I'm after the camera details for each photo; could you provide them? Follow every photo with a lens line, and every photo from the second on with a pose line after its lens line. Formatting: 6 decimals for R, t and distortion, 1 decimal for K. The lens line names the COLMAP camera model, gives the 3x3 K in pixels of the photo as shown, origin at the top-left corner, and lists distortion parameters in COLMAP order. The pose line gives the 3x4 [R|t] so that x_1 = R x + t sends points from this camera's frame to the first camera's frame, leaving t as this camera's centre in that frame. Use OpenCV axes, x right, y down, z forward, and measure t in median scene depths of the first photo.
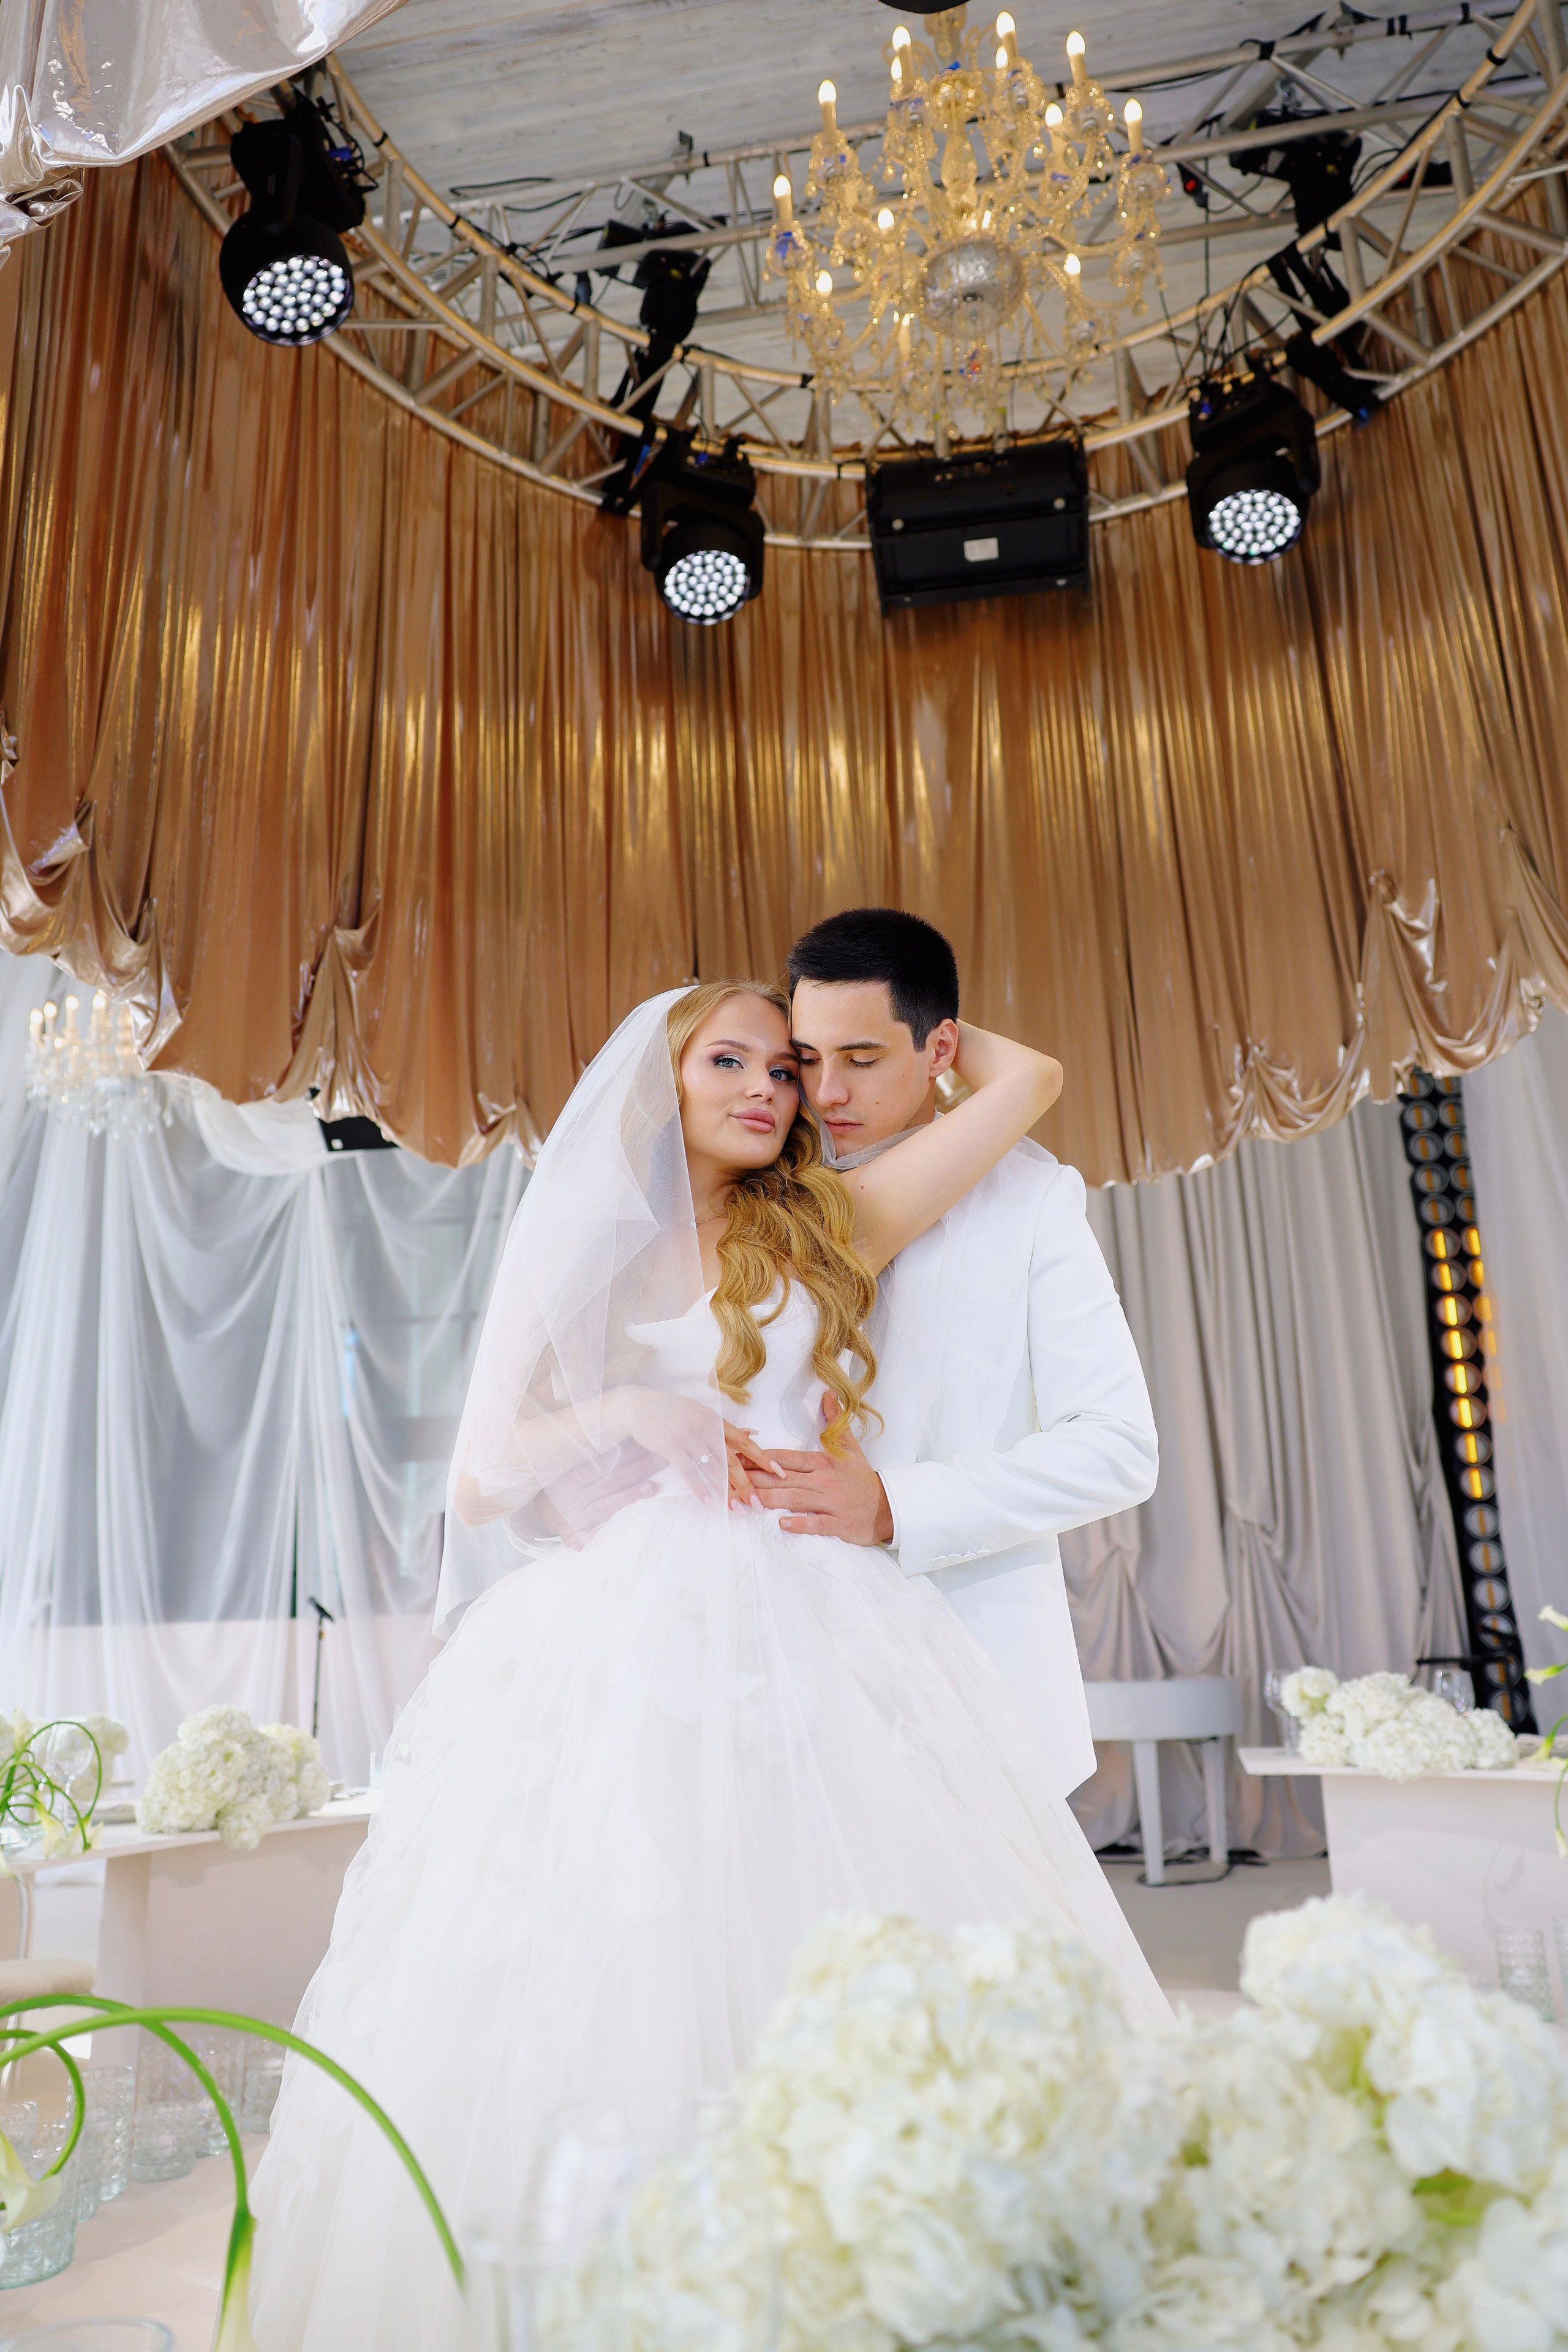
lens RADIAL K [[1652.2, 0, 776.0], [0, 1652.2, 1166.7], [0, 0, 1]] dist [0.005339, -0.012256]
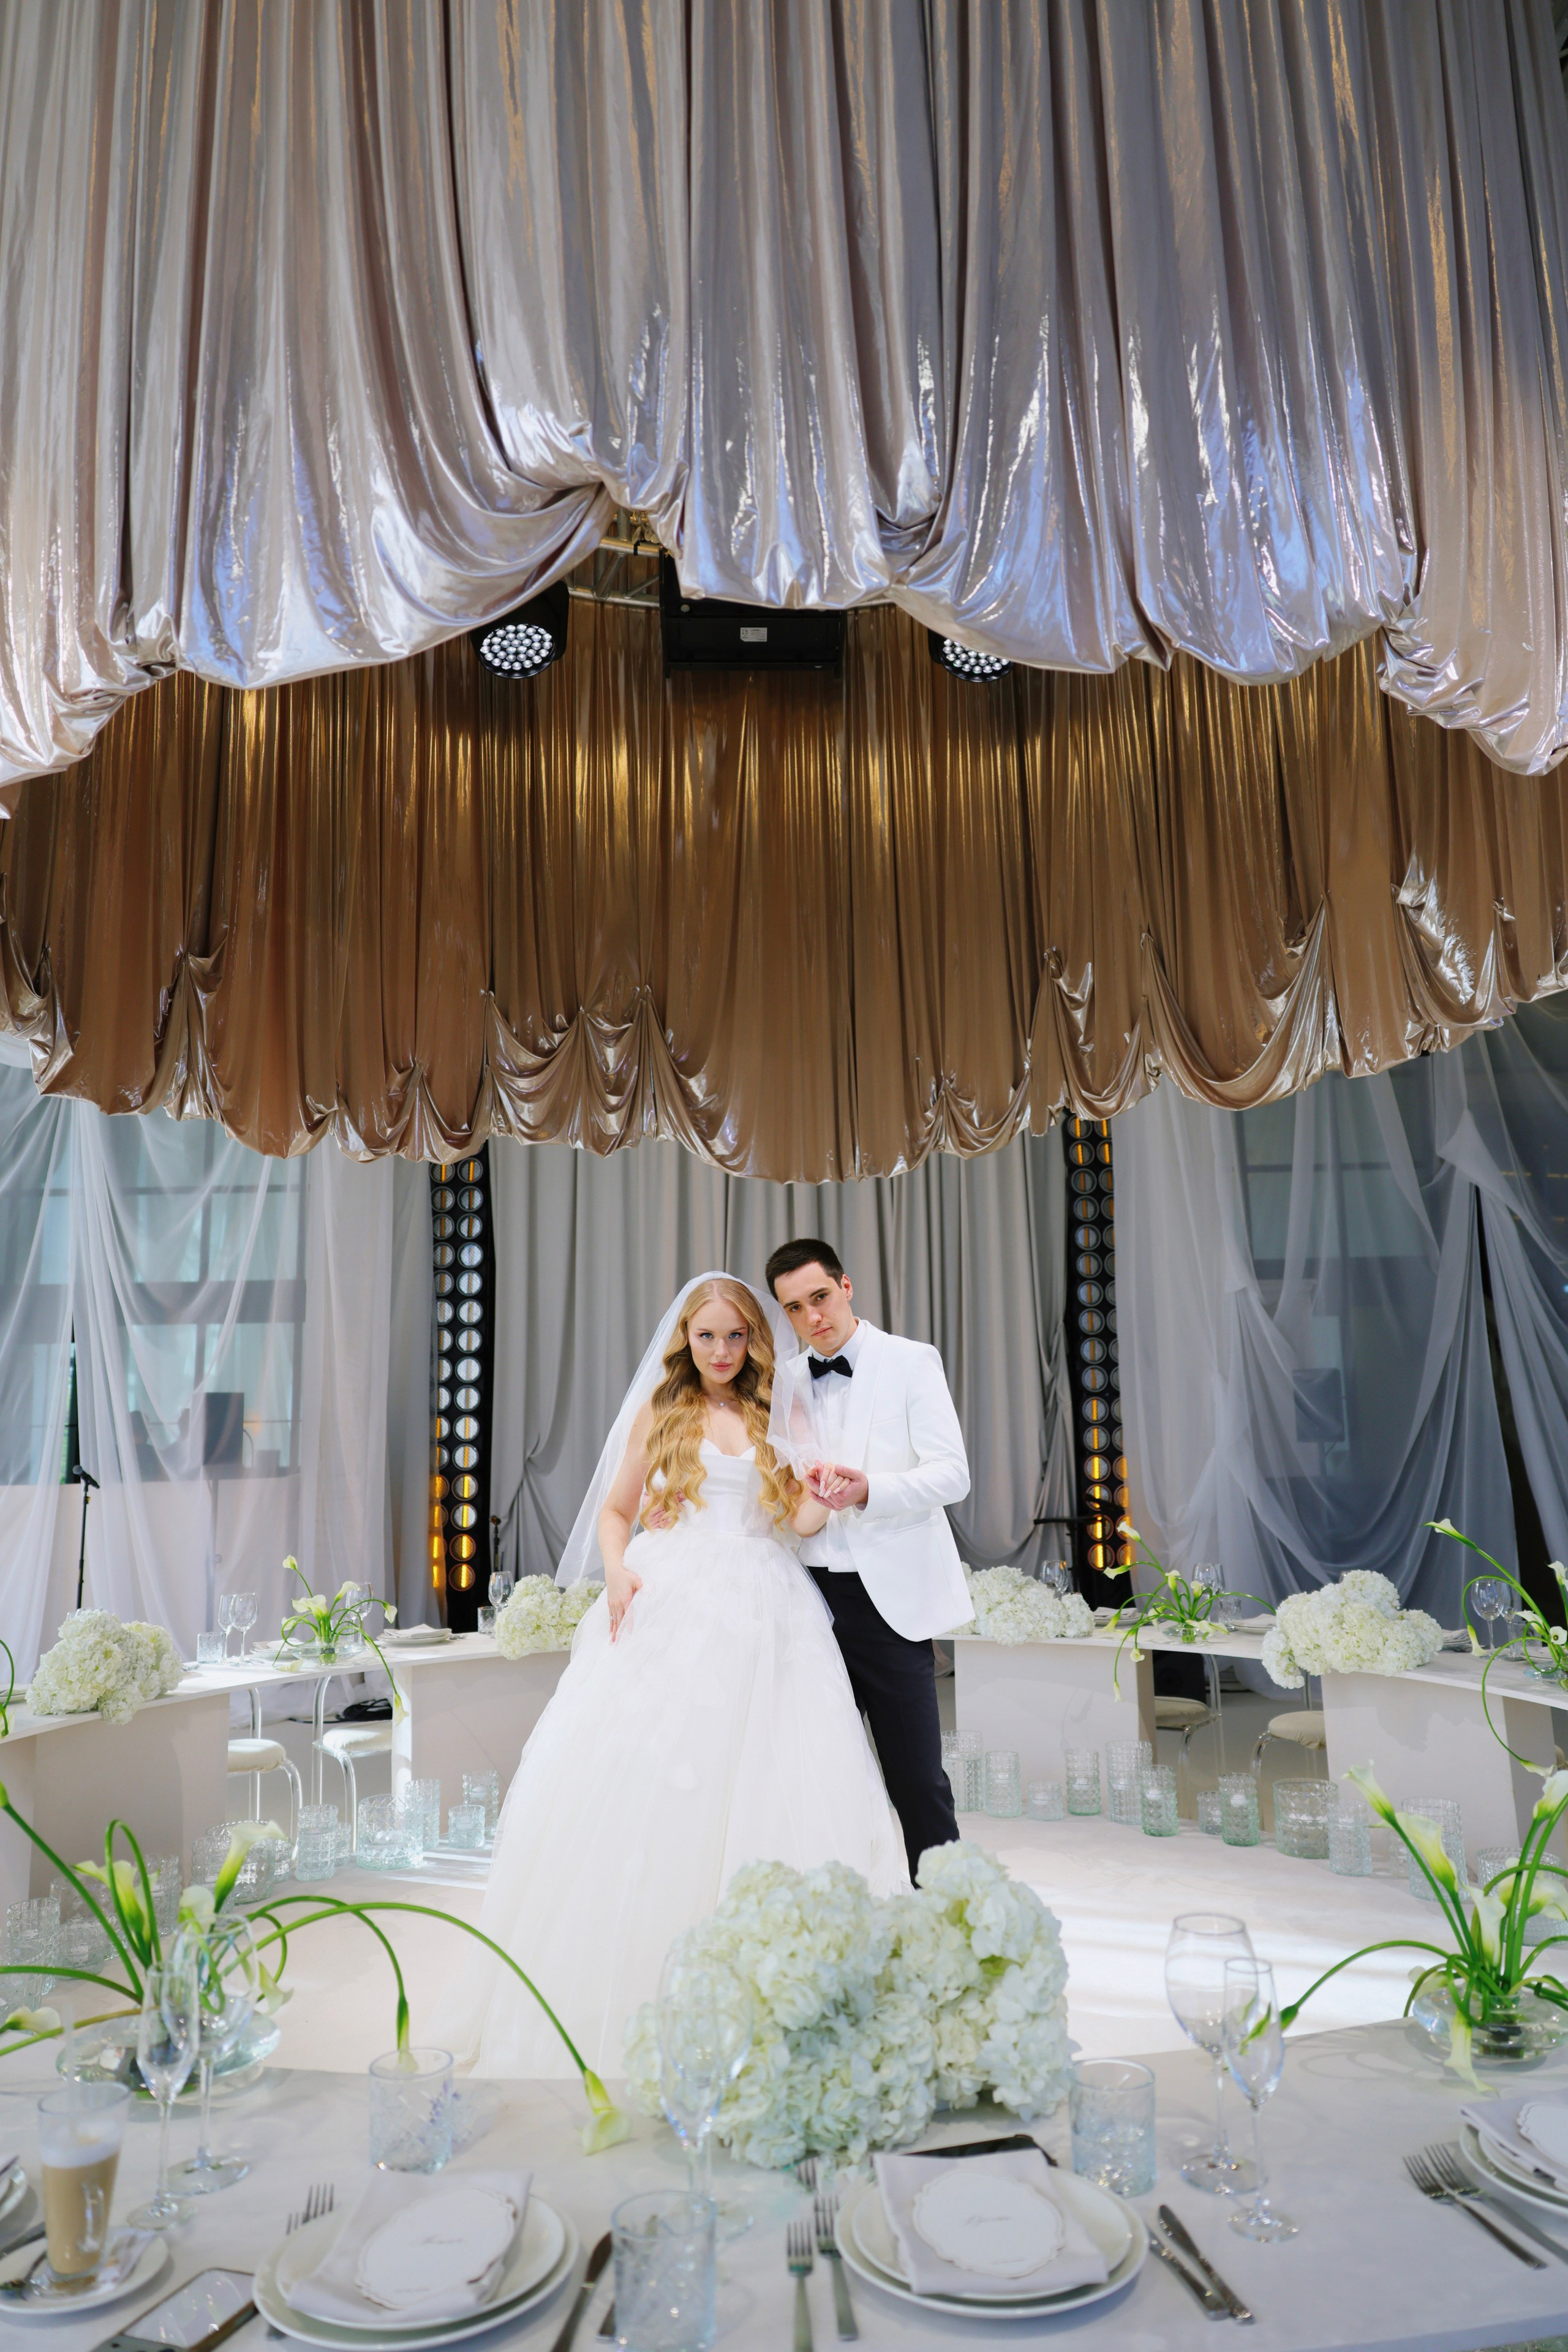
lens RADIAL K [[1652.2, 0, 790.7], [0, 1652.2, 1177.3], [0, 0, 1]] dist [0.005339, -0.012256]
pose [[0.979036, 0.038674, 0.199982, -0.081833], [-0.063200, 0.991030, 0.117751, -0.155276], [-0.193635, -0.127922, 0.972698, -0.227962]]
